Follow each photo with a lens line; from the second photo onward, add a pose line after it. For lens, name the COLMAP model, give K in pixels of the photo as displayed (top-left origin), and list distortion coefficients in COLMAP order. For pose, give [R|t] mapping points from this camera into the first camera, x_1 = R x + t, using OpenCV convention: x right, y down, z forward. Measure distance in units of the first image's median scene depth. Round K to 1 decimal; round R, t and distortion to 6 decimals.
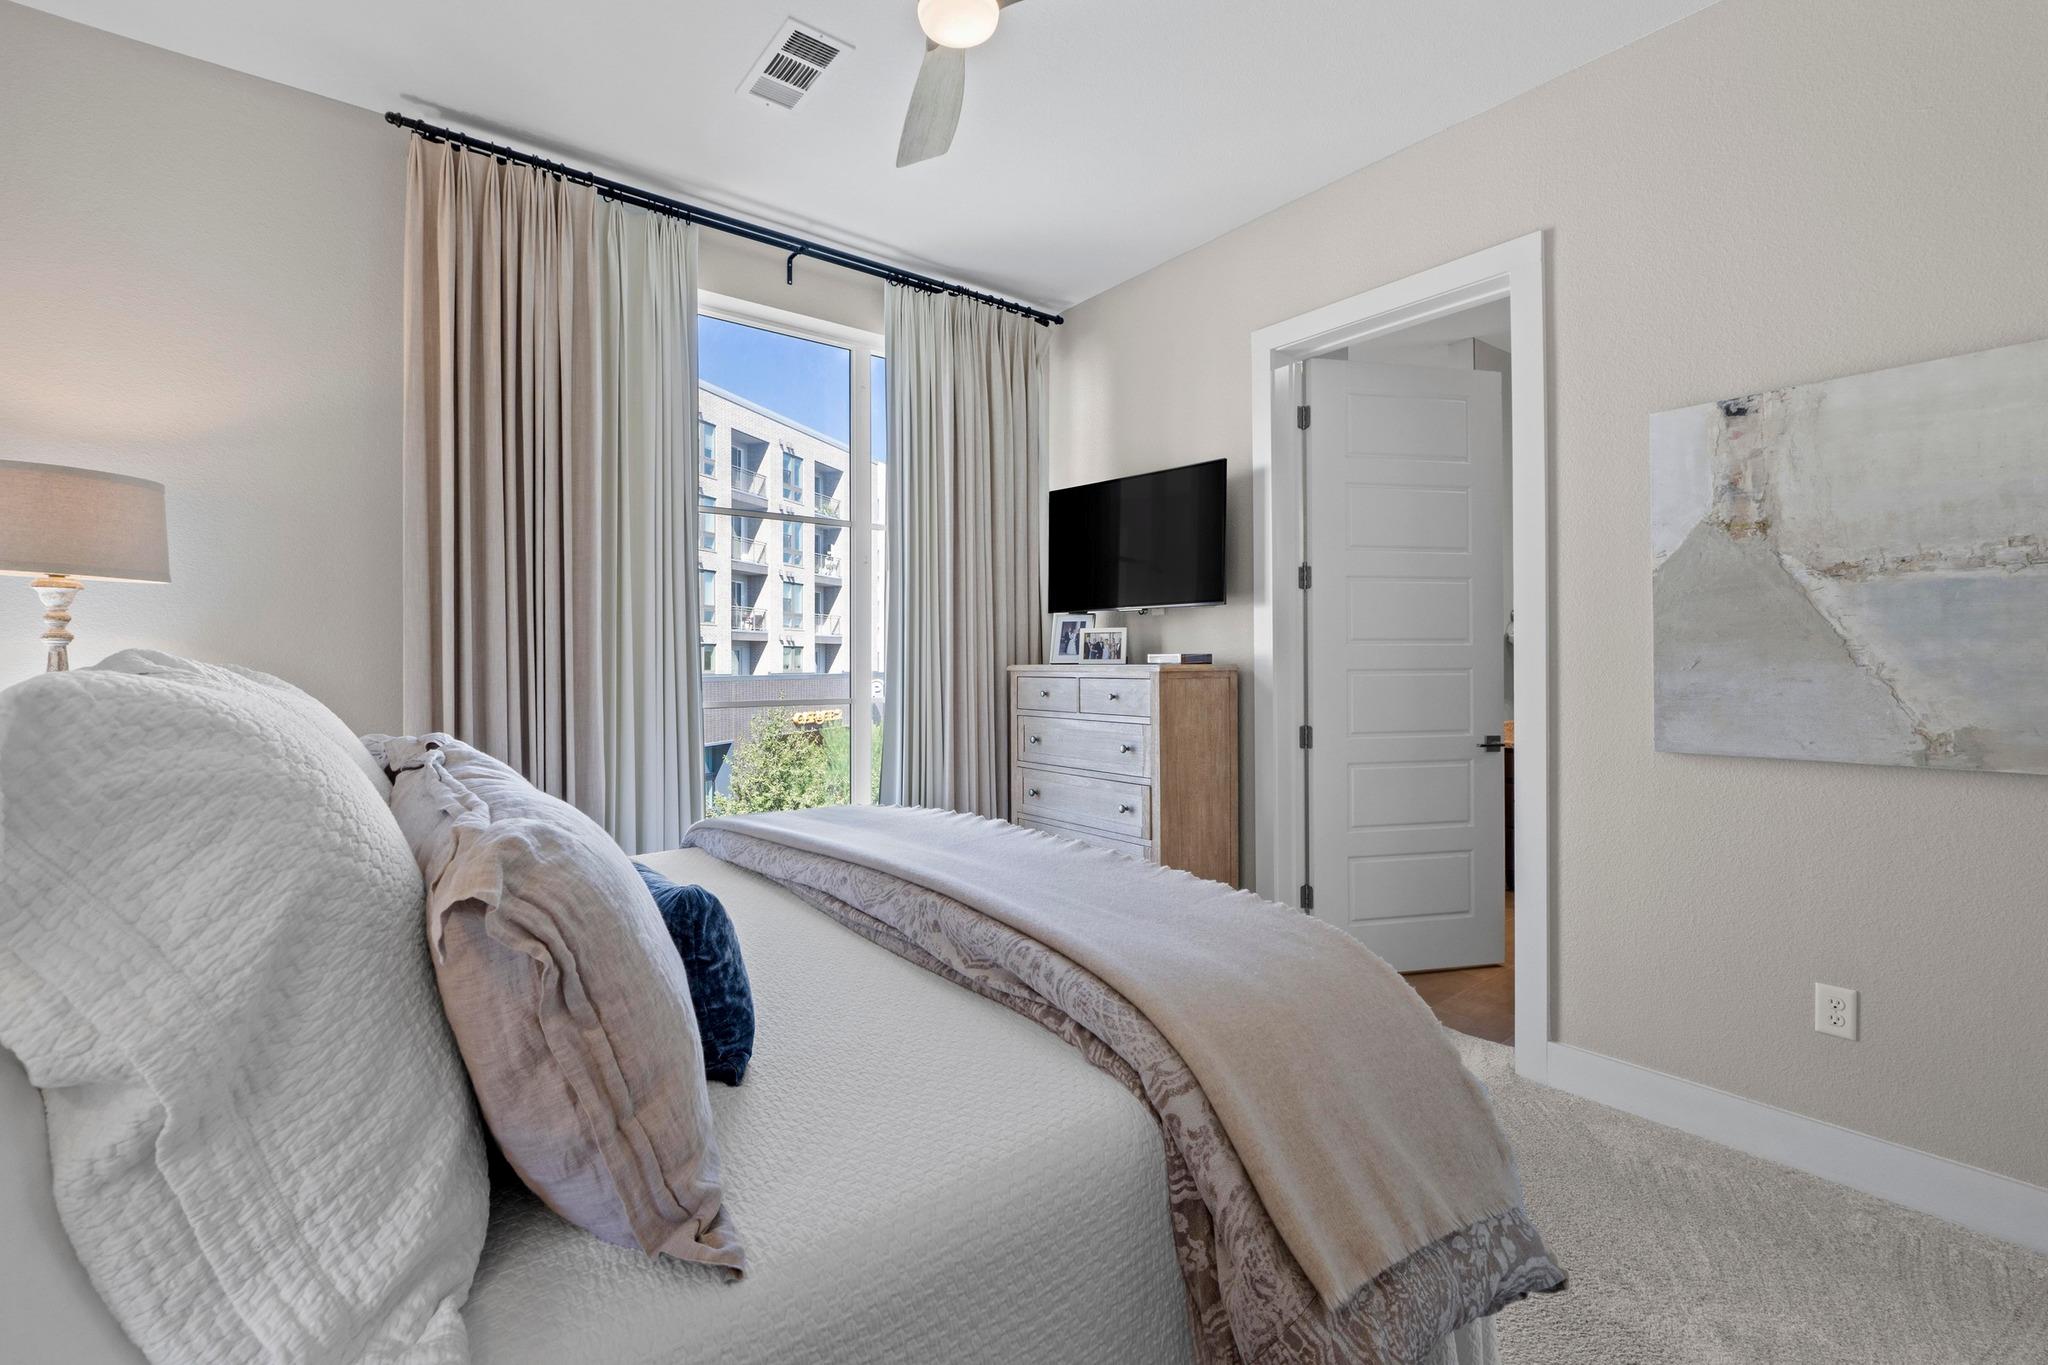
lens RADIAL K [[867.6, 0, 1017.7], [0, 867.6, 667.8], [0, 0, 1]] dist [-0.007082, -0.000258]
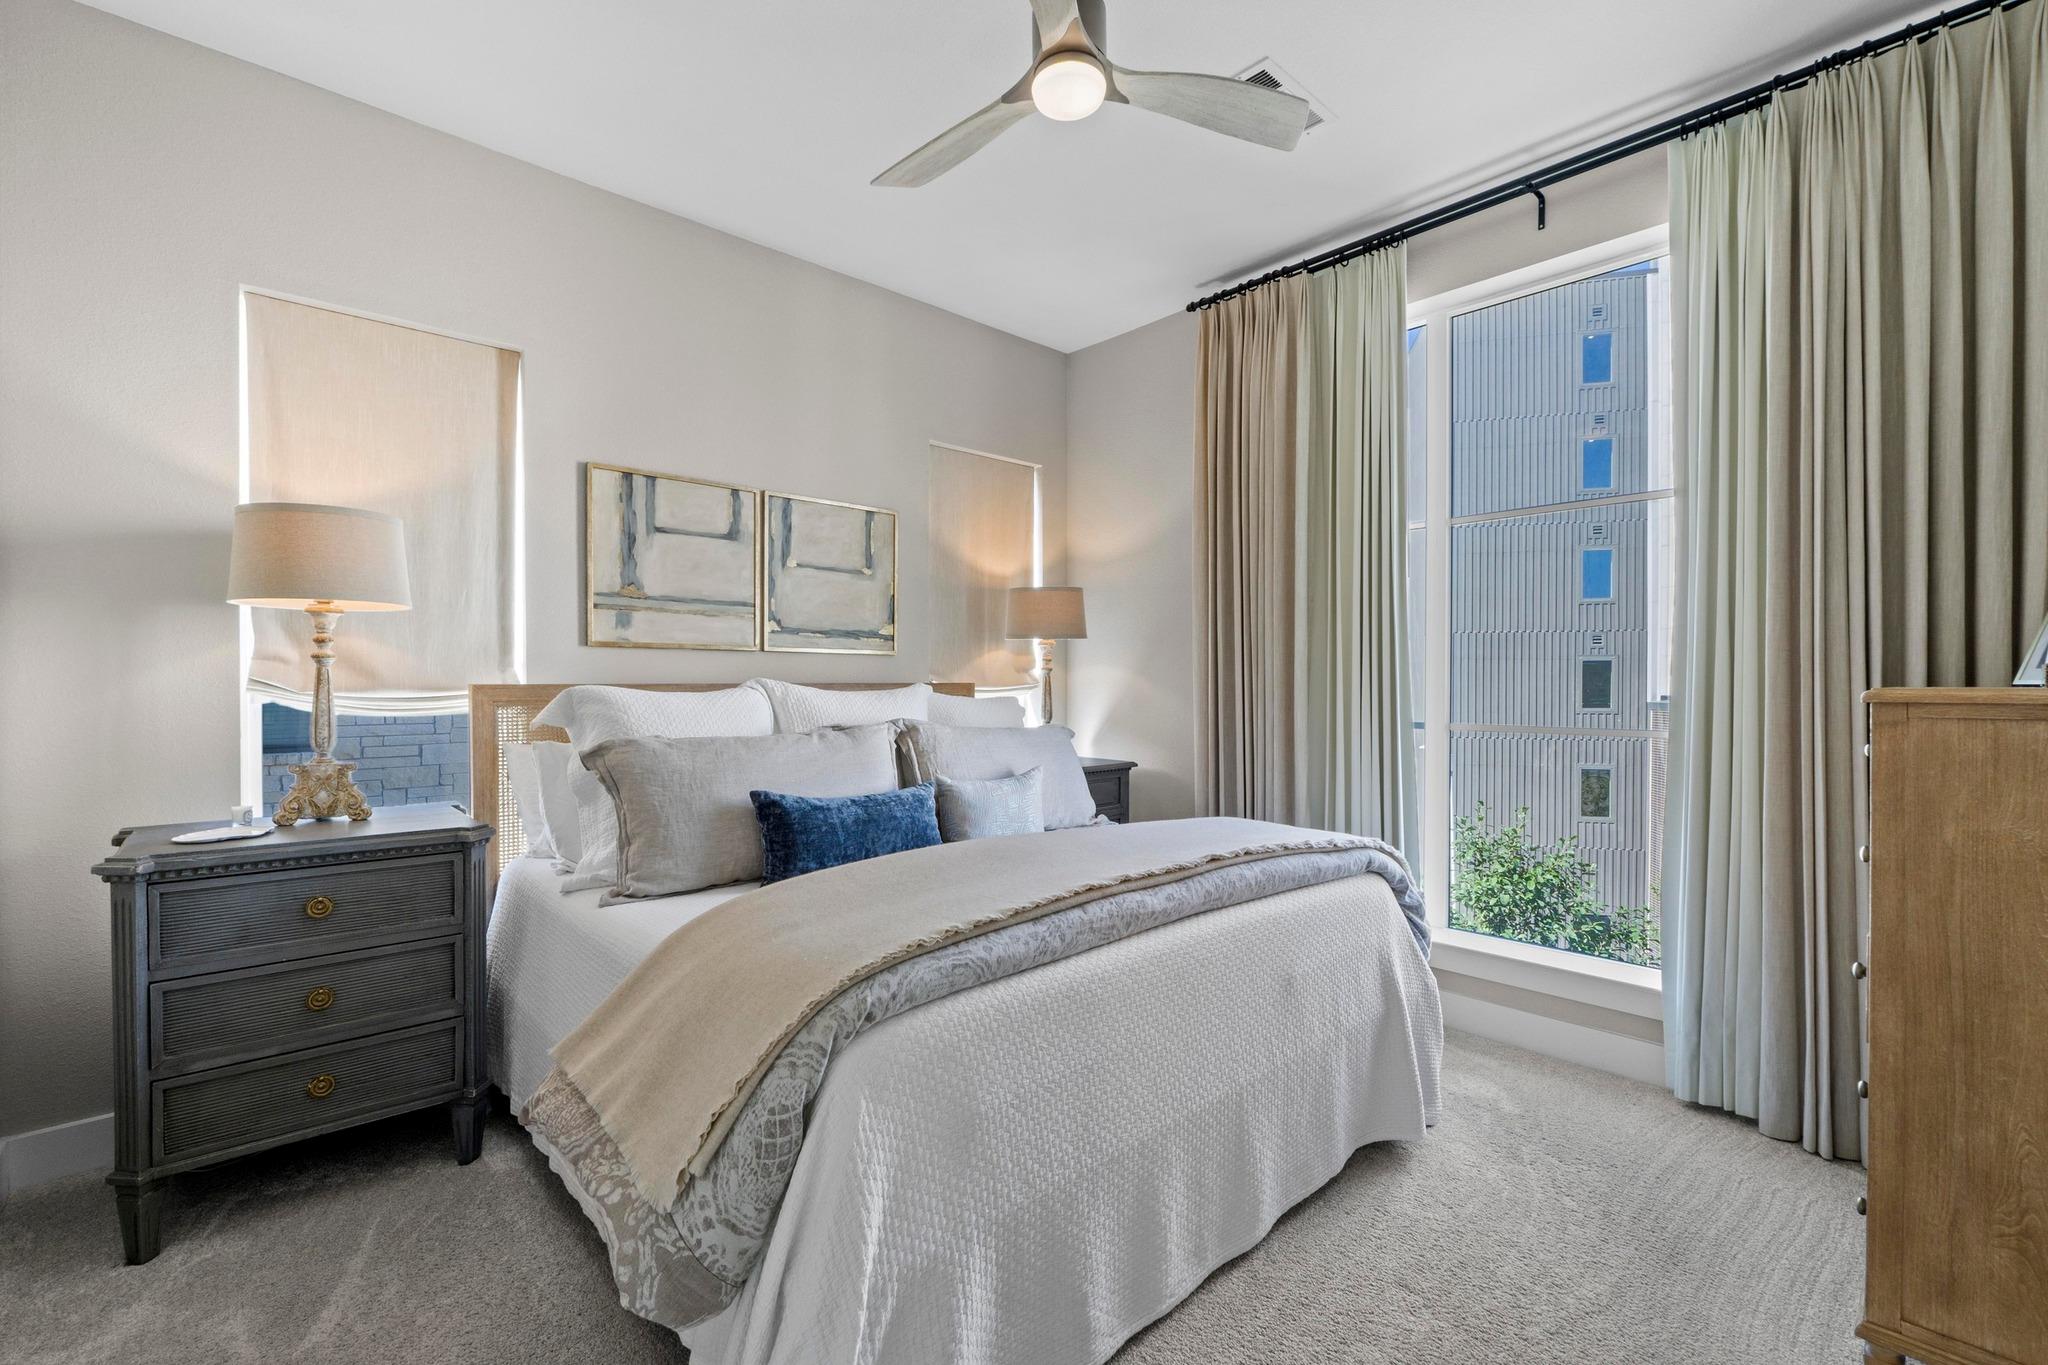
lens RADIAL K [[867.6, 0, 1019.7], [0, 867.6, 683.7], [0, 0, 1]] dist [-0.007082, -0.000258]
pose [[0.087474, 0.014458, -0.996062, 0.628571], [-0.002648, 0.999895, 0.014281, -0.017738], [0.996163, 0.001389, 0.087503, 0.508726]]
